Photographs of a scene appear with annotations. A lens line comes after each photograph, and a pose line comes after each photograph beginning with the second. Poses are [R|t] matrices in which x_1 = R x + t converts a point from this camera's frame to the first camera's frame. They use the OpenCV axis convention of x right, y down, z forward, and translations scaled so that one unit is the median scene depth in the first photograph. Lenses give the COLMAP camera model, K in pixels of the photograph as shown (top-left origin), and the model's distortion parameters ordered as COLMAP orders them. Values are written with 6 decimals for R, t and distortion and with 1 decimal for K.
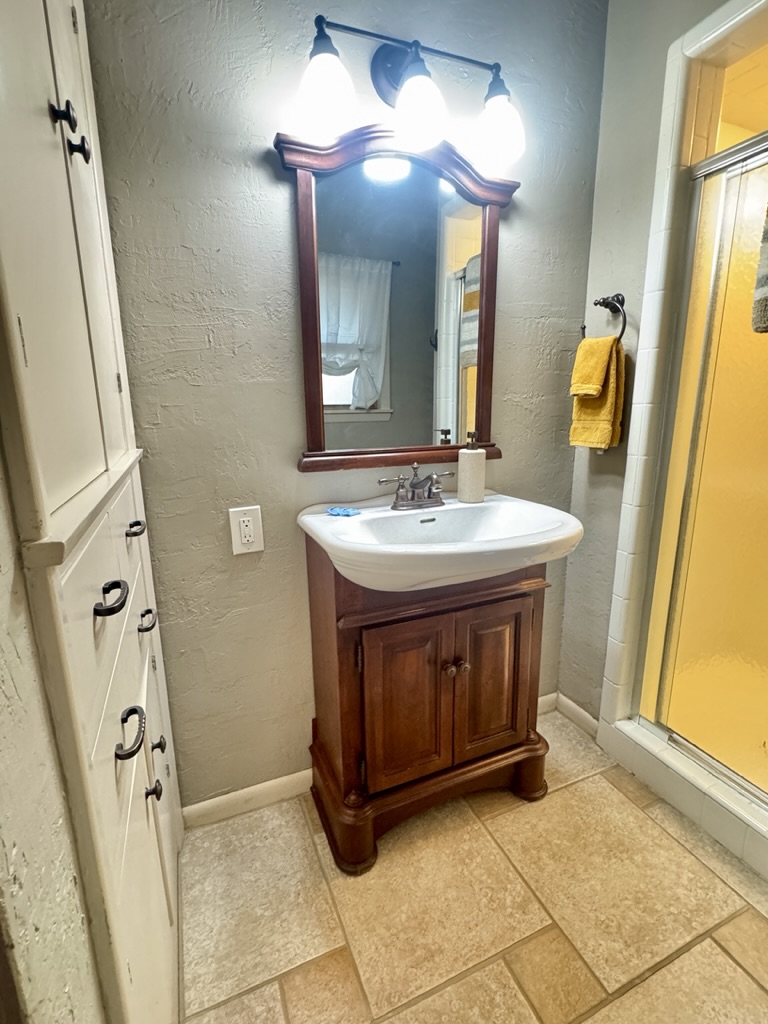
lens RADIAL K [[476.6, 0, 385.1], [0, 476.6, 515.0], [0, 0, 1]] dist [0.003142, -0.001973]
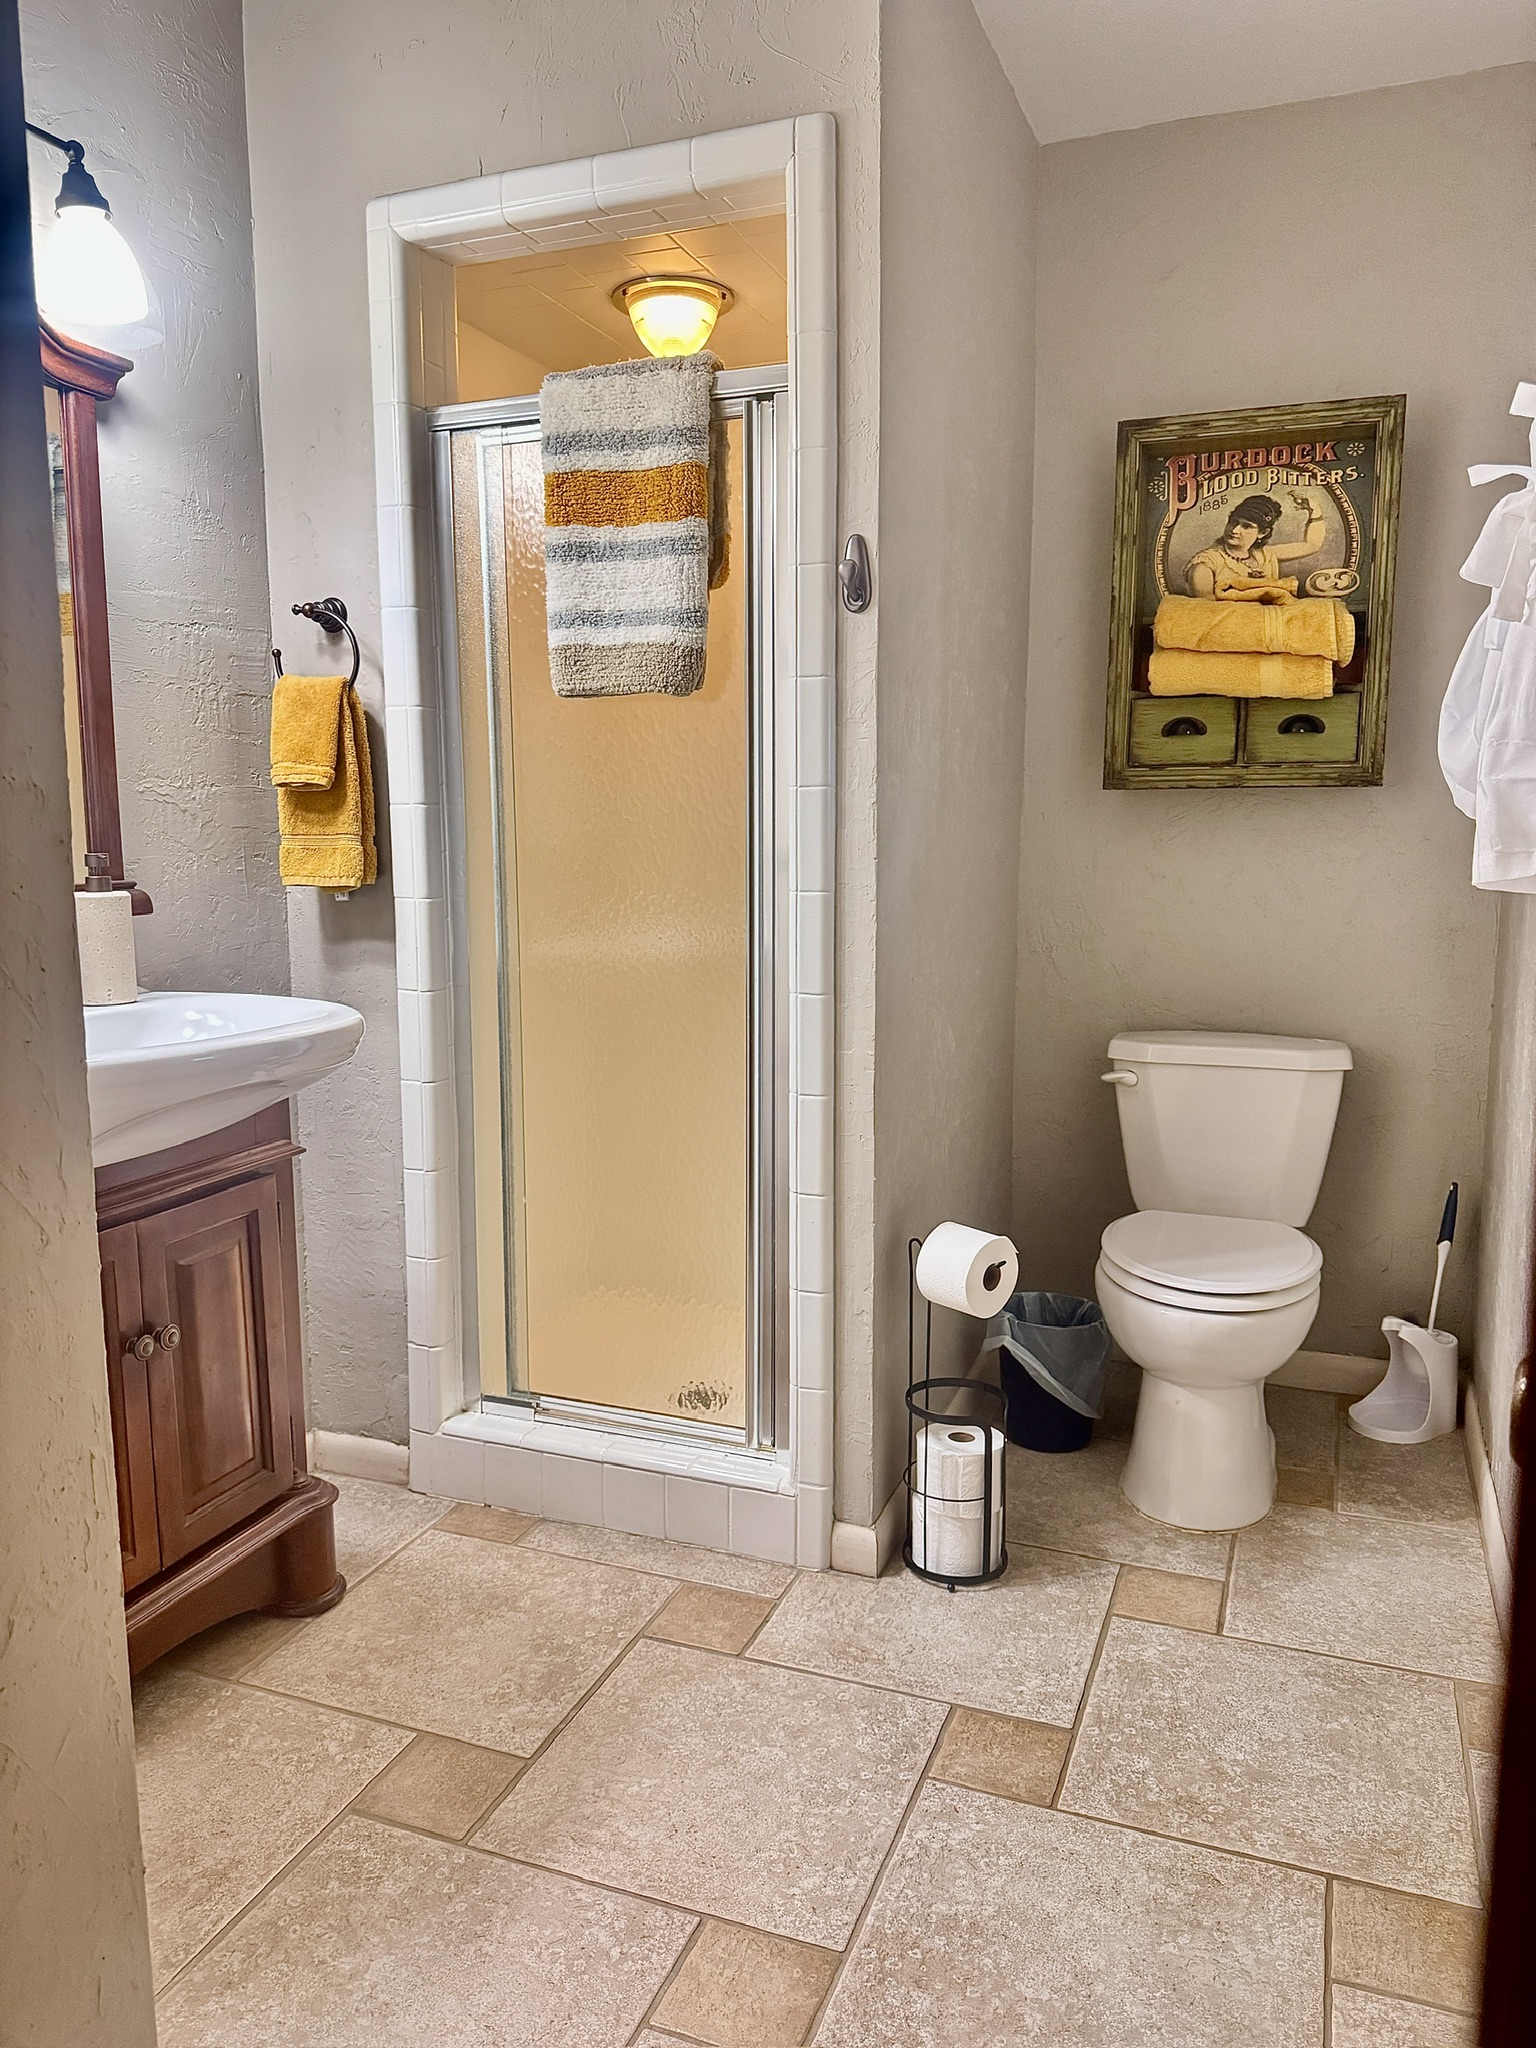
lens RADIAL K [[1436.2, 0, 776.7], [0, 1436.2, 1027.2], [0, 0, 1]] dist [-0.003240, -0.019769]
pose [[0.698495, -0.086557, 0.710361, -0.347572], [0.150136, 0.988291, -0.027205, 0.125387], [-0.699689, 0.125653, 0.703312, -0.410774]]
